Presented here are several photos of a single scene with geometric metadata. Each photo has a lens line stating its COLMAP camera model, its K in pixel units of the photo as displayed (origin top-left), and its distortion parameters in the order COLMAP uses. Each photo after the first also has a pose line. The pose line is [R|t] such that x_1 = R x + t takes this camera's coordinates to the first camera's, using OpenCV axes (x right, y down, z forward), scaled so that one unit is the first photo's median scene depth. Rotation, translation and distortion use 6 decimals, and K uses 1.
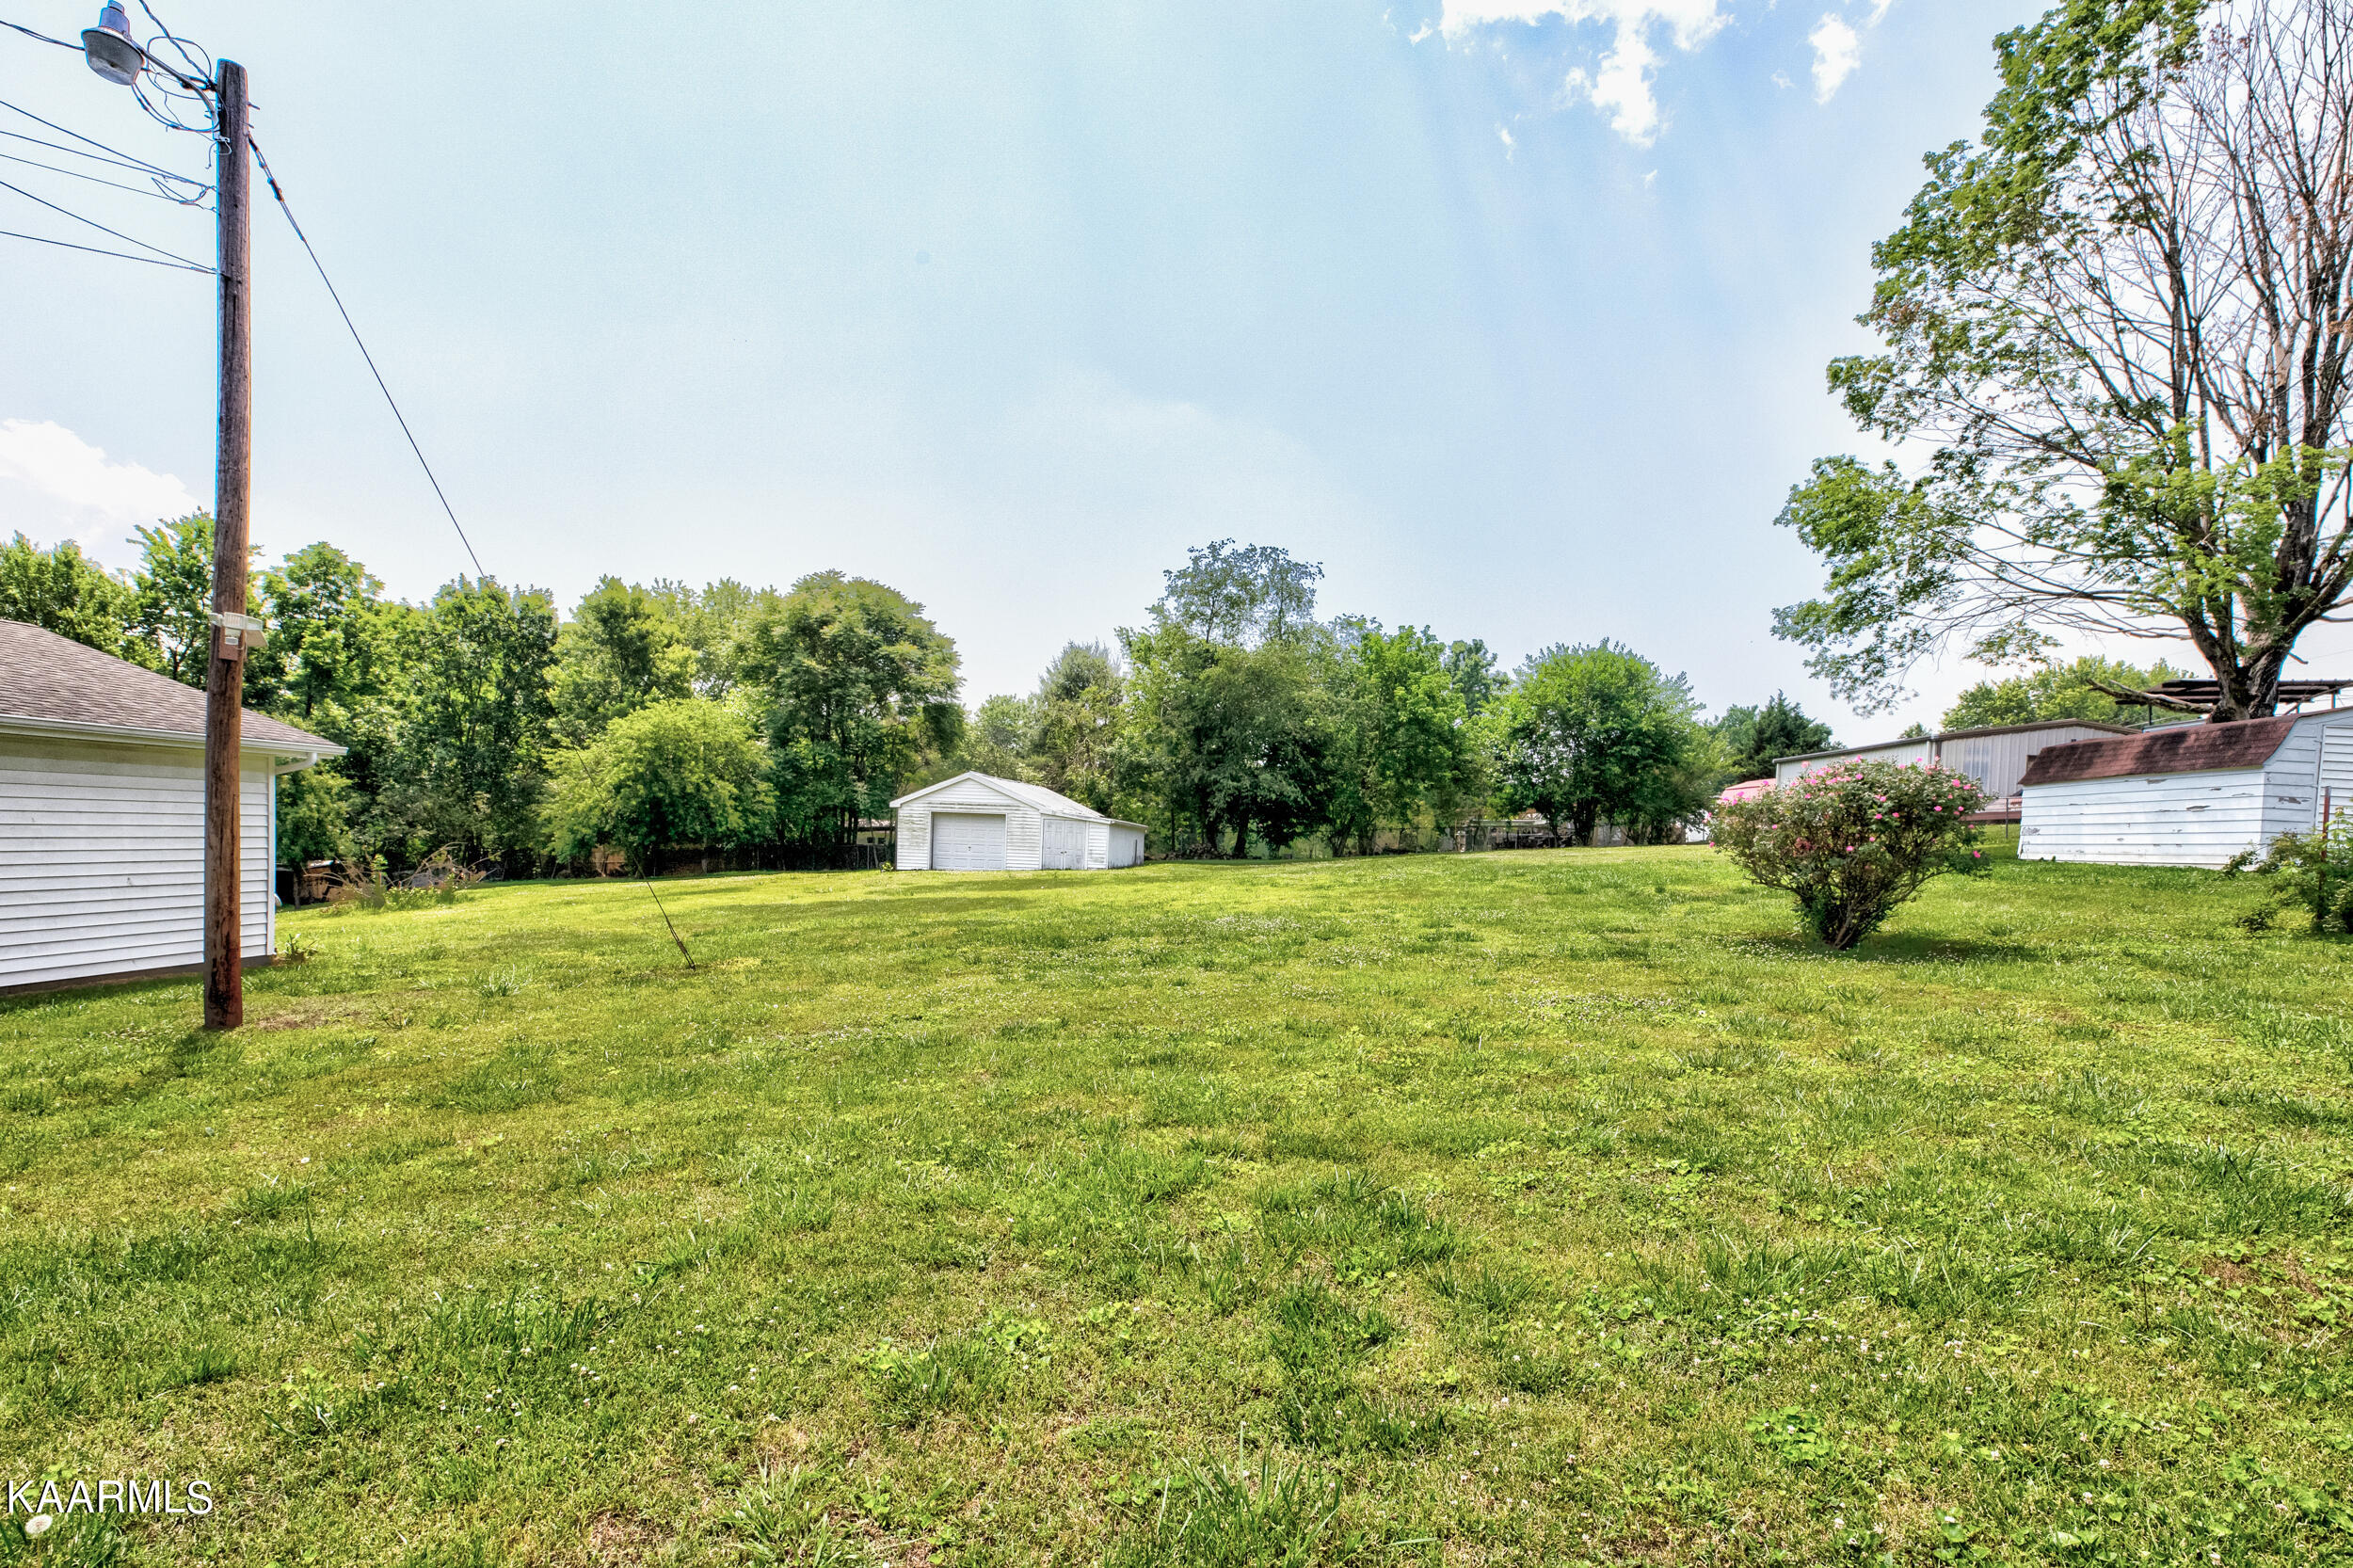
lens RADIAL K [[1126.3, 0, 1181.0], [0, 1126.3, 856.8], [0, 0, 1]] dist [0.000393, 0.000254]
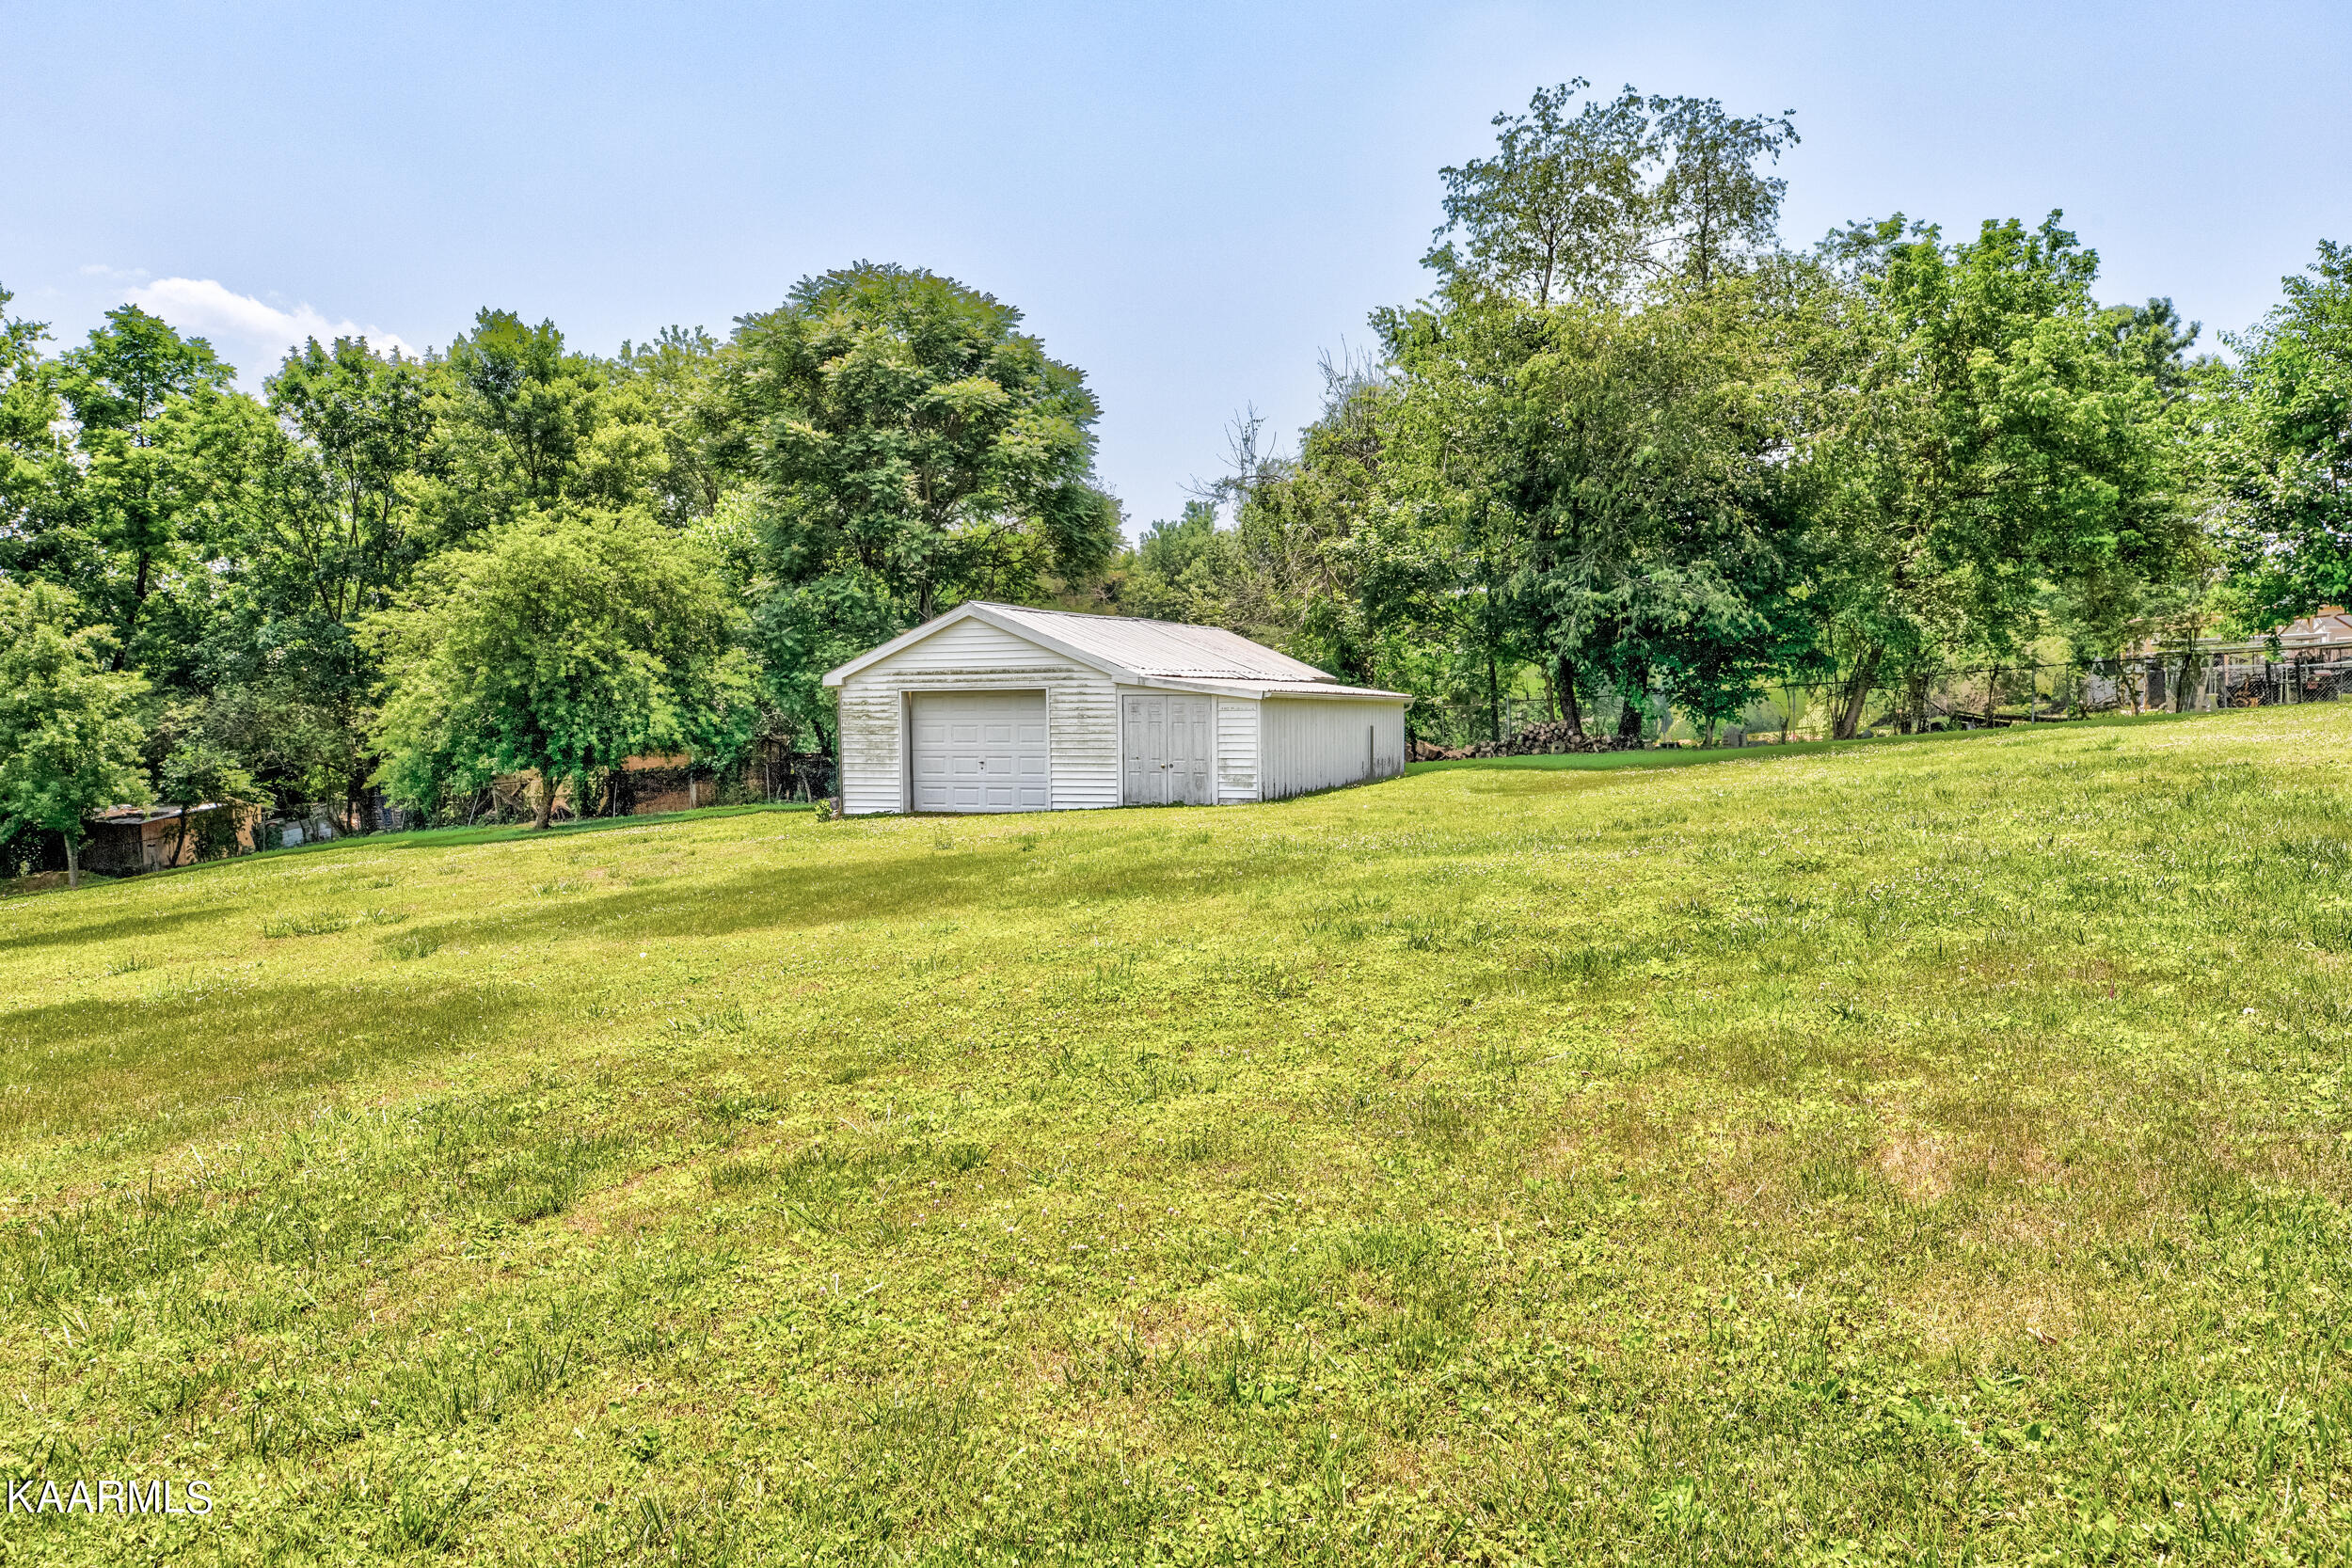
lens RADIAL K [[1607.5, 0, 1176.0], [0, 1607.5, 784.0], [0, 0, 1]] dist [0.051796, 0.001192]
pose [[0.960275, -0.033626, -0.277022, 0.060046], [0.042551, 0.998749, 0.026270, -0.010100], [0.275792, -0.037014, 0.960504, 0.277045]]
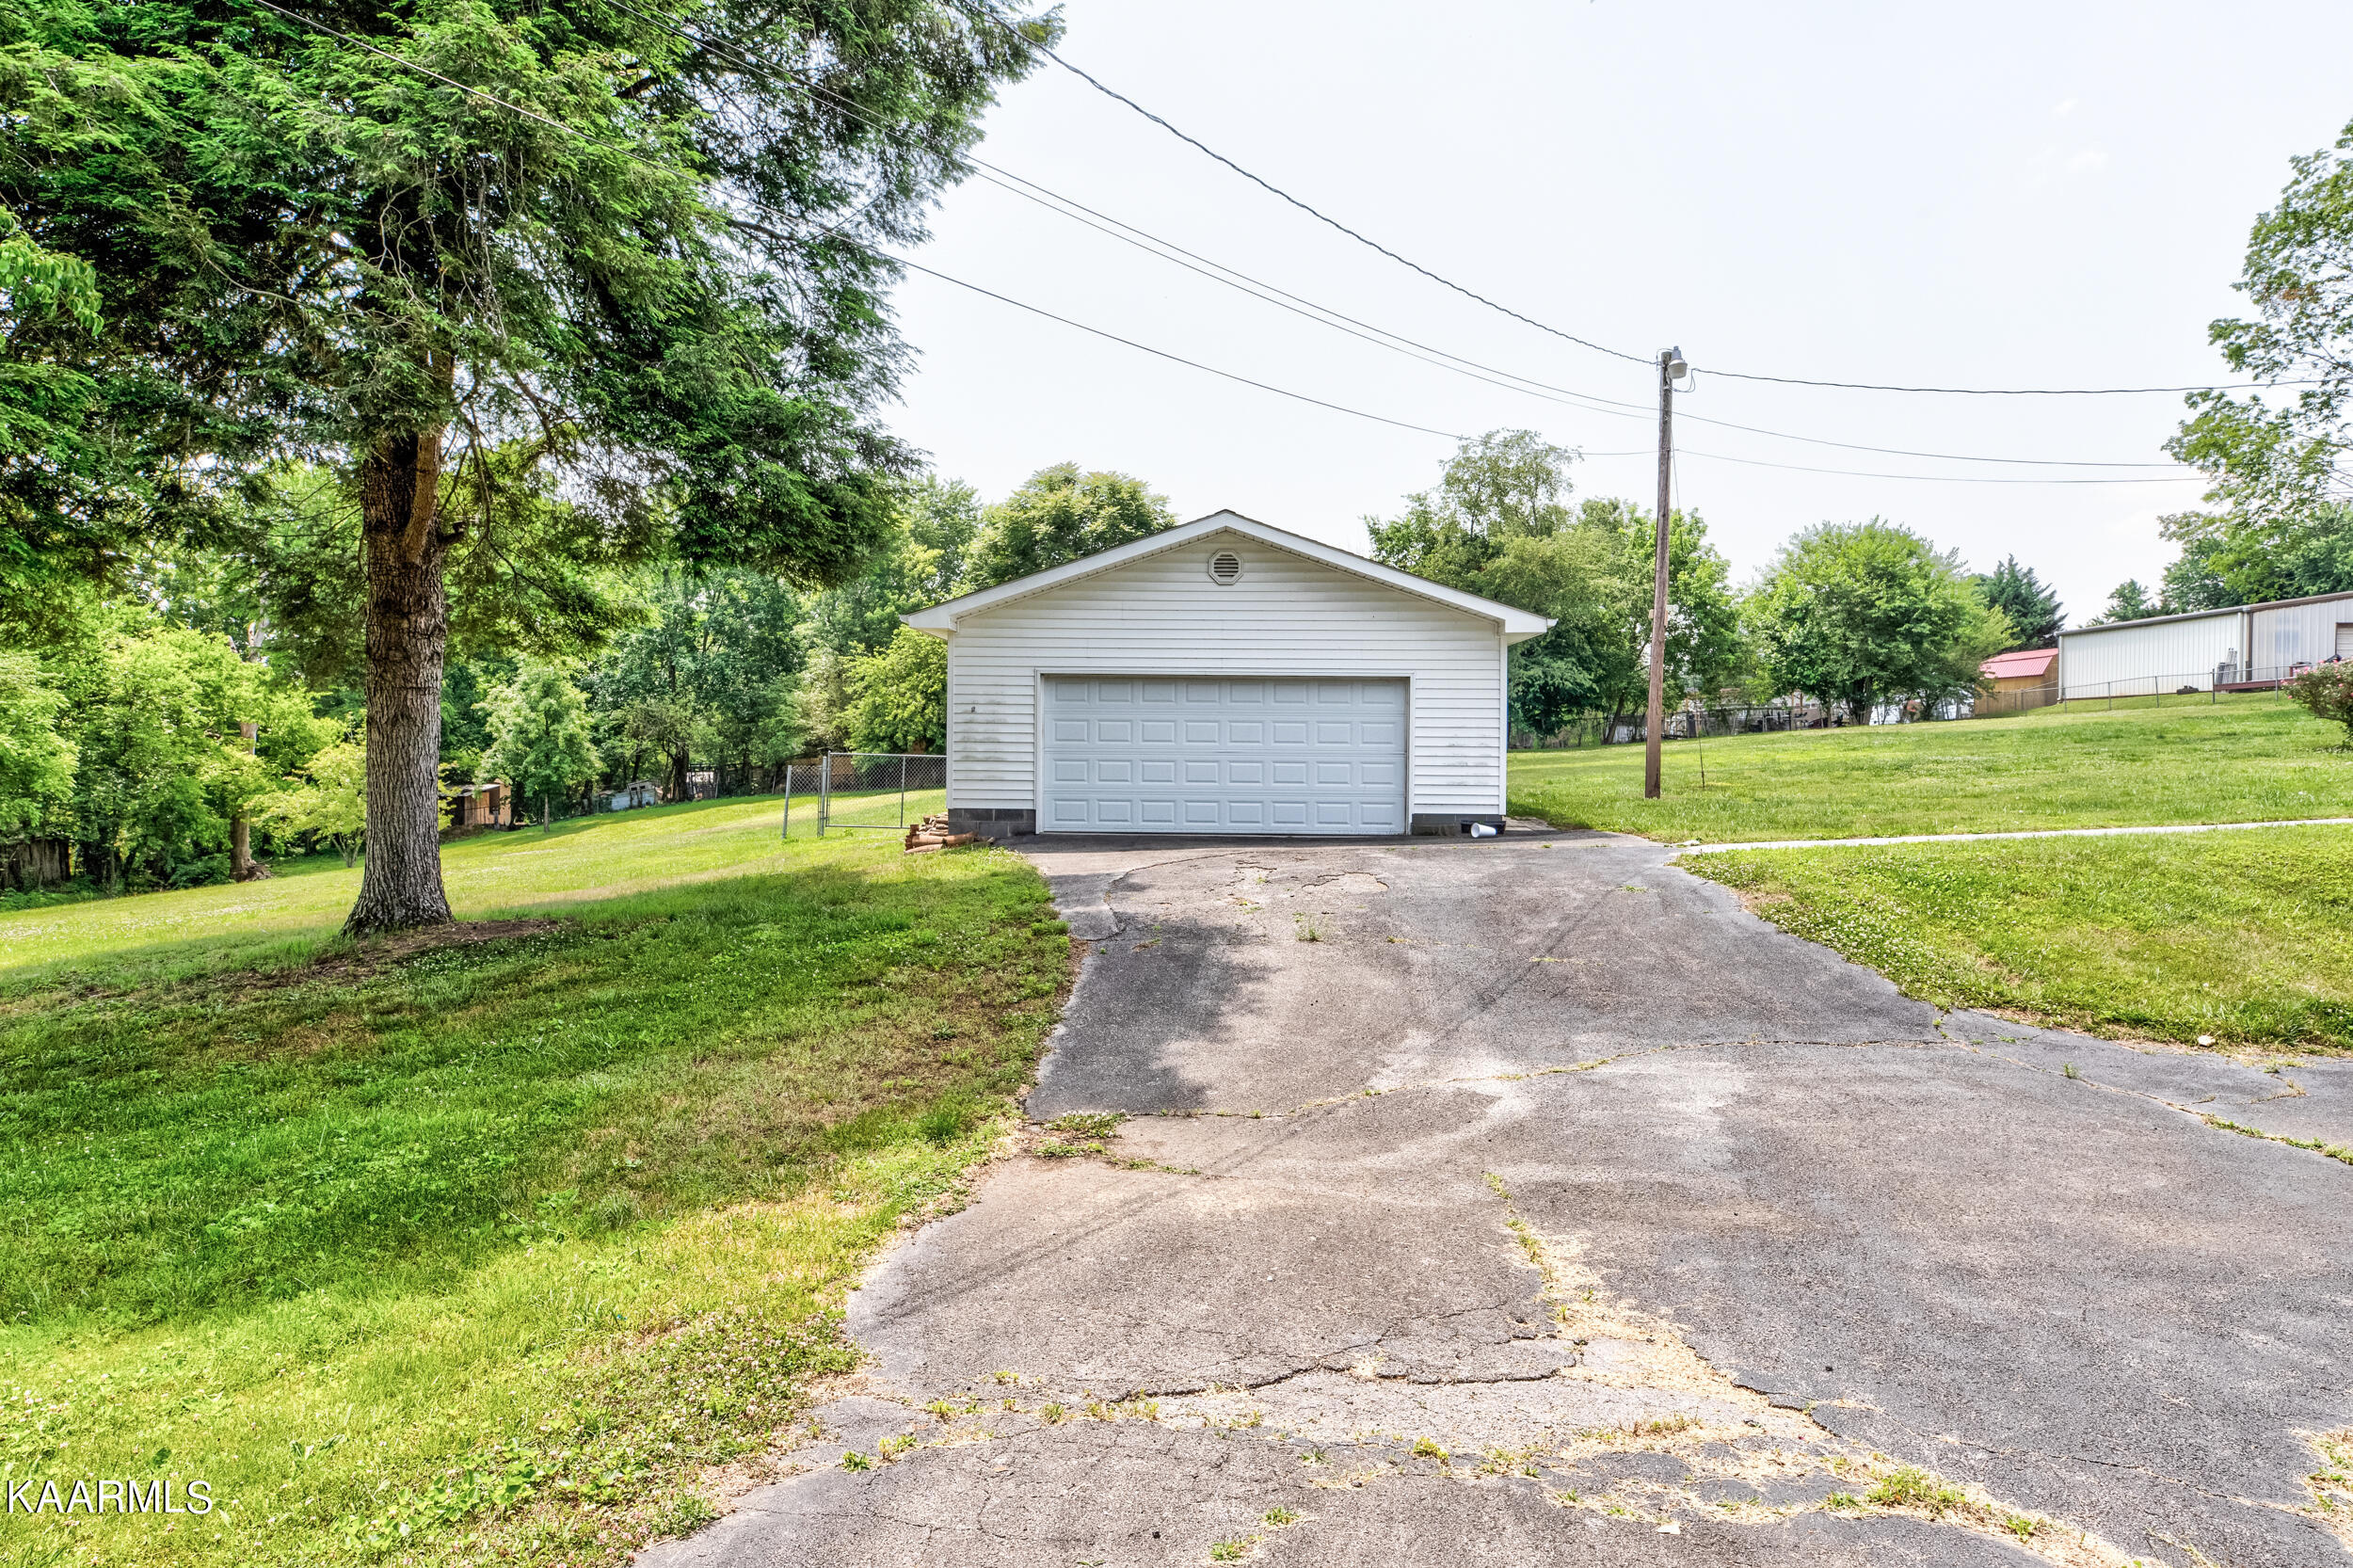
lens RADIAL K [[1460.2, 0, 1176.5], [0, 1460.2, 784.0], [0, 0, 1]] dist [0.014437, 0.030959]
pose [[0.998738, -0.034018, 0.036956, -0.301488], [0.033664, 0.999382, 0.010163, 0.010321], [-0.037278, -0.008906, 0.999265, -0.285751]]
